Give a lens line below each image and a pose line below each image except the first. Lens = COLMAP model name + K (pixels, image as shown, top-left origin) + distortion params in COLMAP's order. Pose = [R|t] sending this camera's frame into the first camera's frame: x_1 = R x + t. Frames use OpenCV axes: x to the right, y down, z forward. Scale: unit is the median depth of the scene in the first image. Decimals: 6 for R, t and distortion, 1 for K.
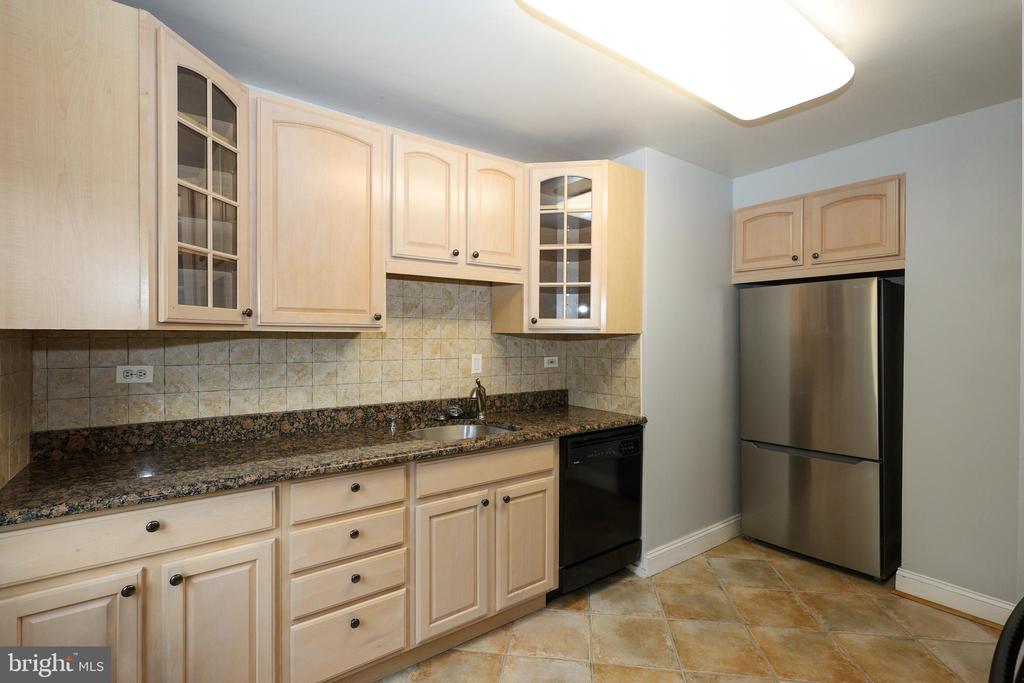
lens RADIAL K [[474.7, 0, 506.8], [0, 474.7, 335.0], [0, 0, 1]] dist [0.003444, 0.000183]
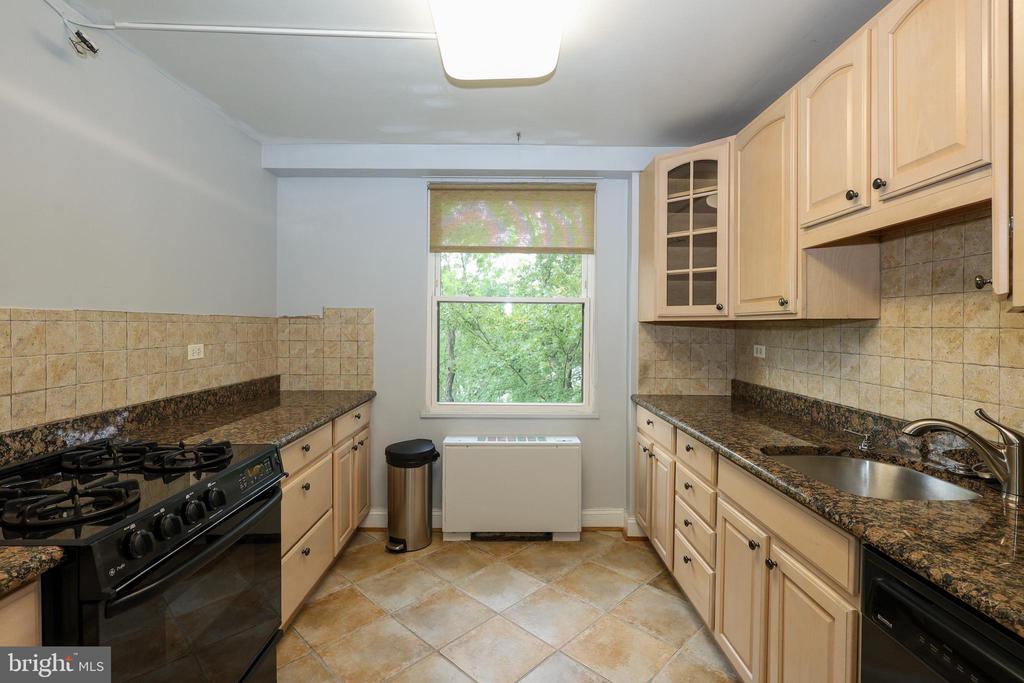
lens RADIAL K [[474.7, 0, 510.4], [0, 474.7, 337.5], [0, 0, 1]] dist [0.003444, 0.000183]
pose [[-0.586224, 0.011847, -0.810063, 0.710203], [-0.005712, 0.999808, 0.018756, 0.013903], [0.810129, 0.015622, -0.586043, 1.025131]]
